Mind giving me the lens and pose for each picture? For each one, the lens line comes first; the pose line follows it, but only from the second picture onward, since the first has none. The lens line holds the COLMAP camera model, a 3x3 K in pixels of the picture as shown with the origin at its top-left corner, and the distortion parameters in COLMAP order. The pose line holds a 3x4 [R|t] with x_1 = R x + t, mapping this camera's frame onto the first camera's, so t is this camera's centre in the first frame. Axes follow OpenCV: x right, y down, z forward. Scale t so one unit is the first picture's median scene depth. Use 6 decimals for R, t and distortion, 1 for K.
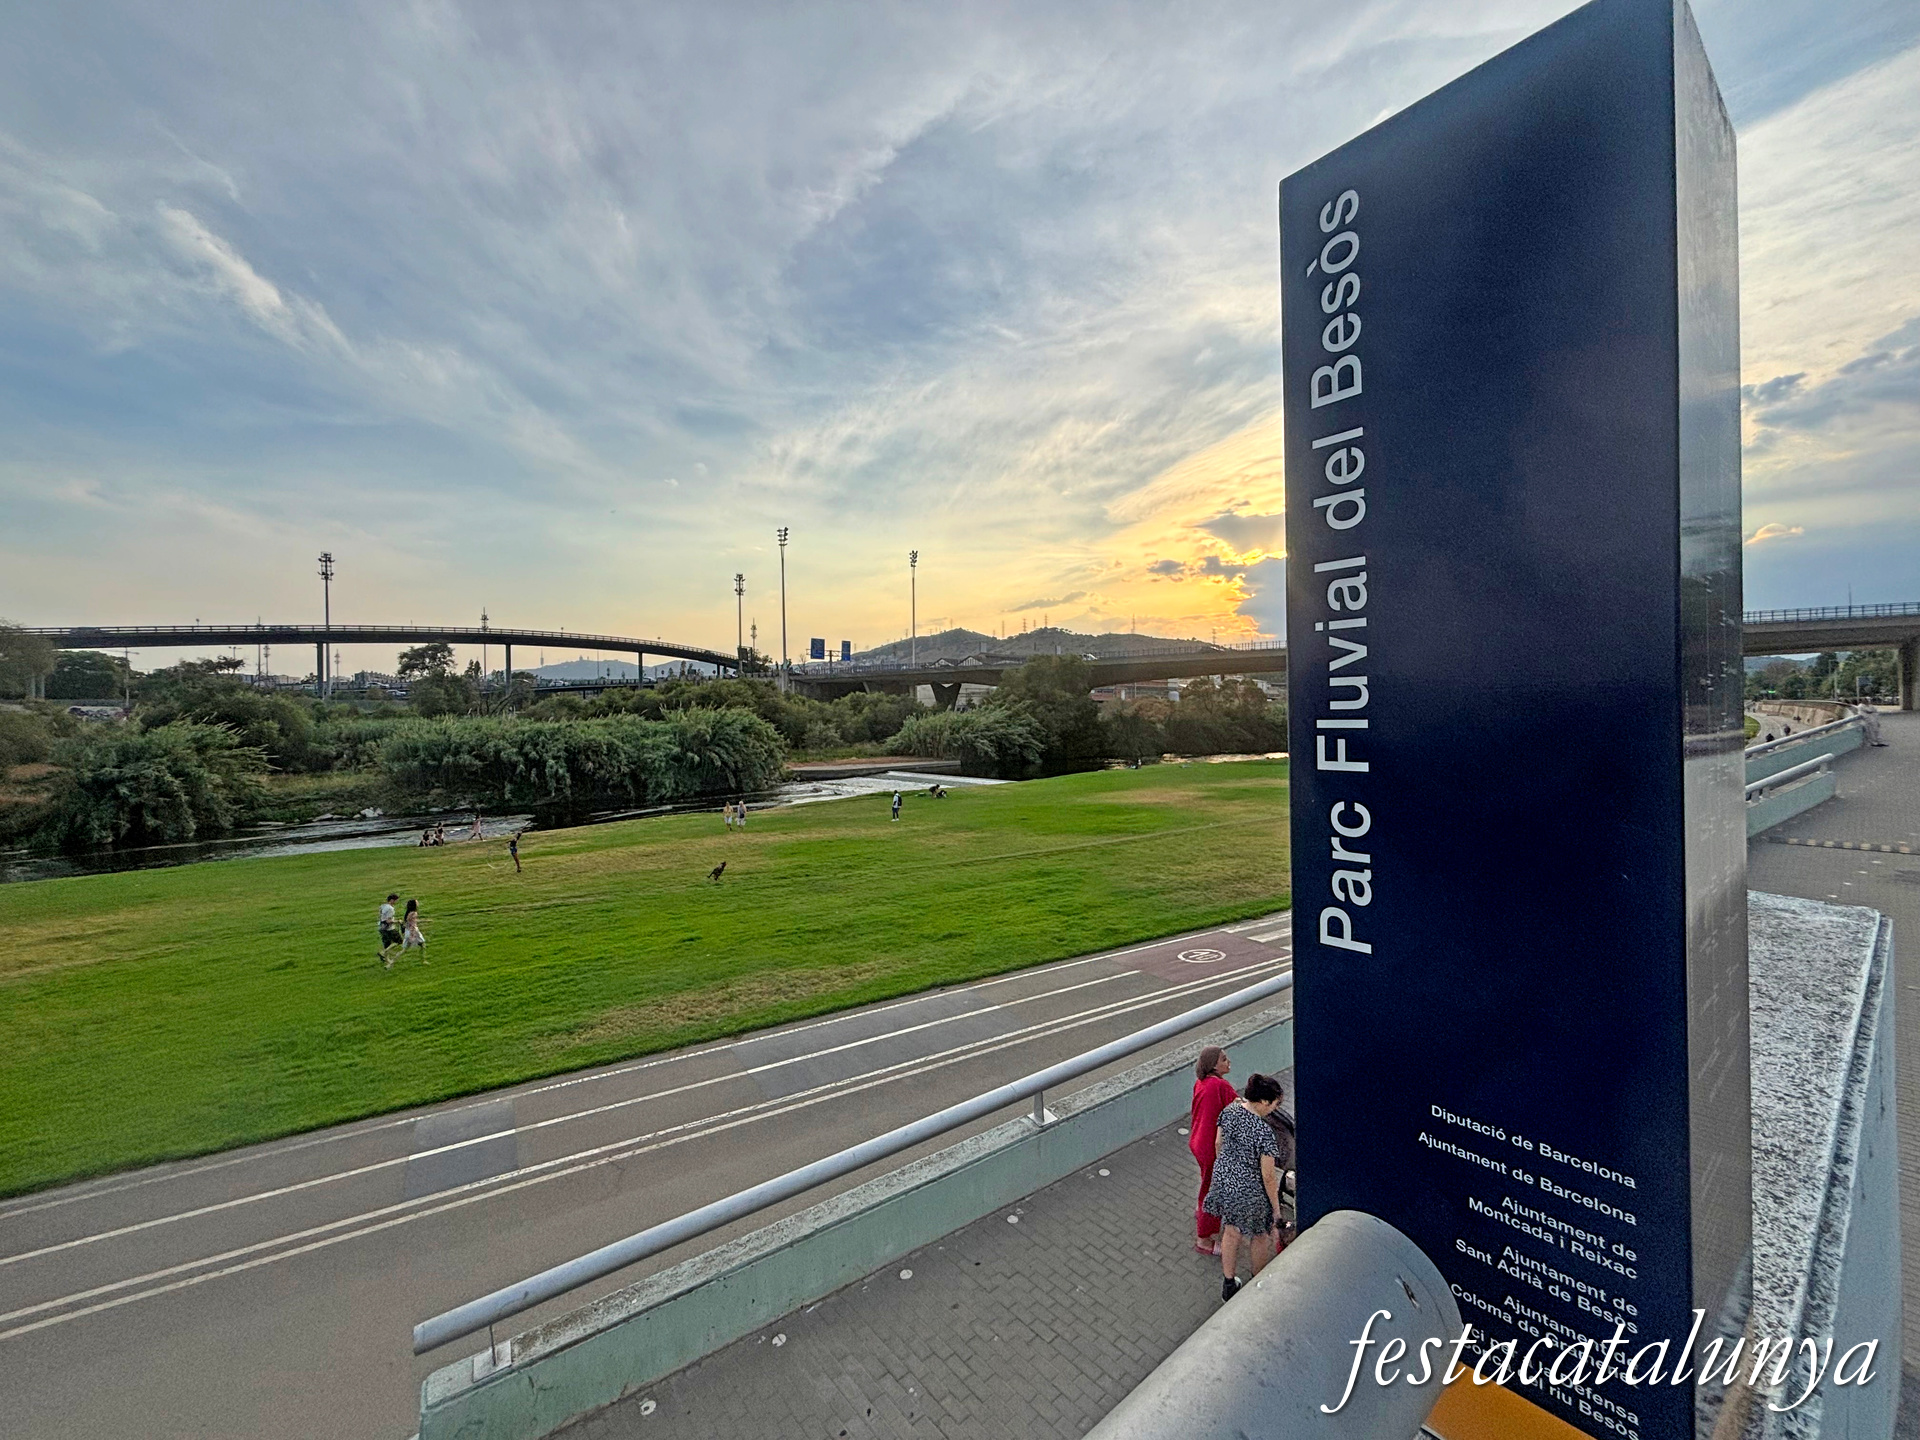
lens RADIAL K [[774.8, 0, 951.0], [0, 774.8, 715.7], [0, 0, 1]] dist [-0.007503, 0.001020]
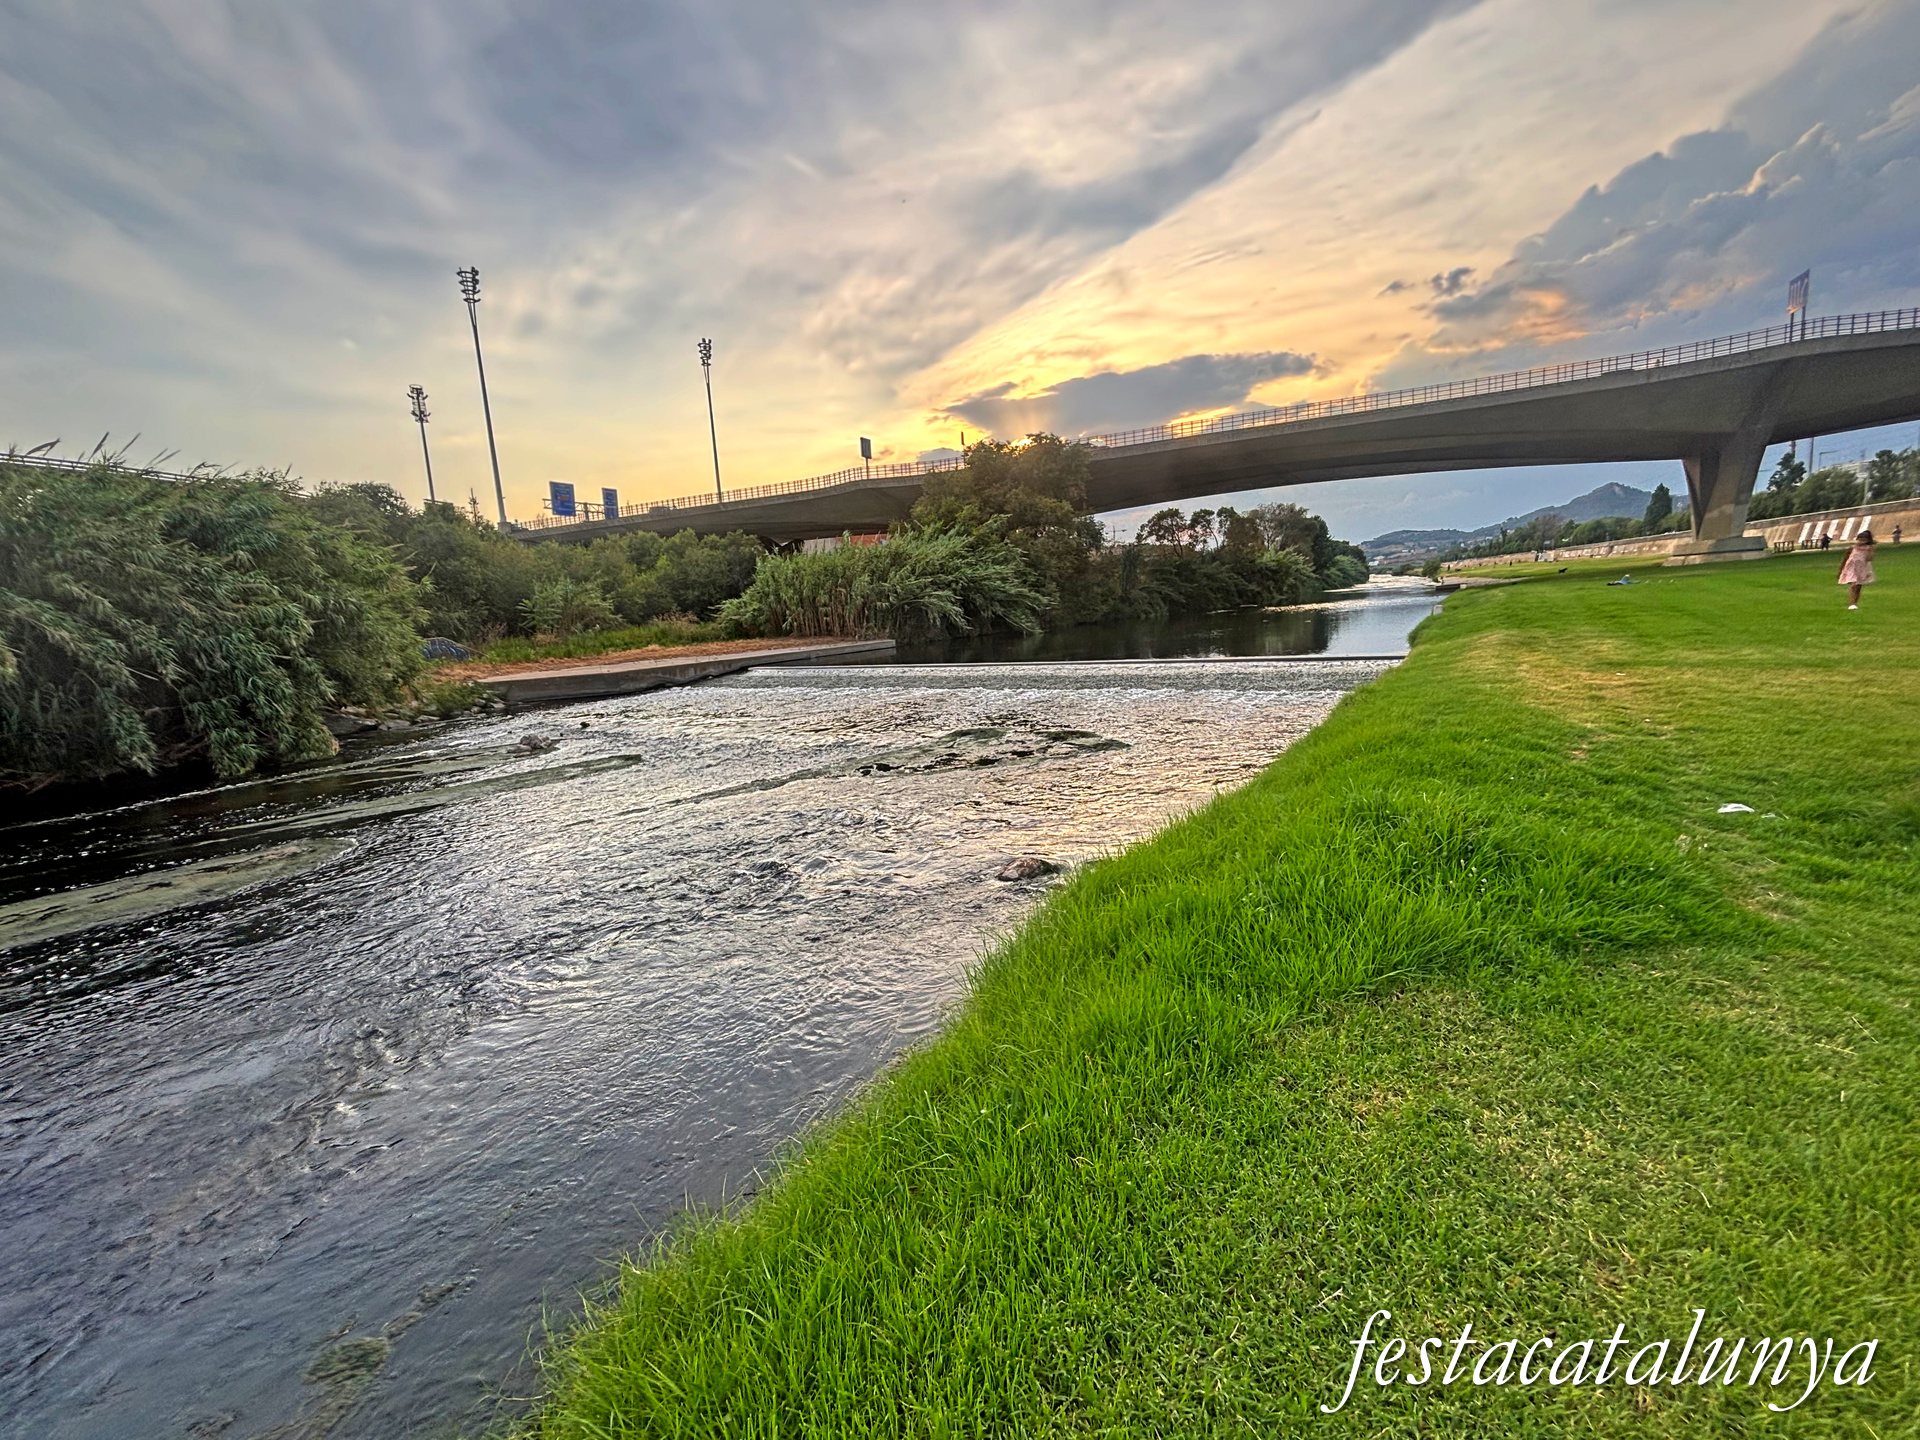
lens RADIAL K [[774.8, 0, 960.8], [0, 774.8, 711.1], [0, 0, 1]] dist [-0.007503, 0.001020]
pose [[0.960117, -0.083091, 0.266966, -0.040327], [0.050099, 0.990494, 0.128108, 0.022443], [-0.275072, -0.109624, 0.955153, 0.274473]]
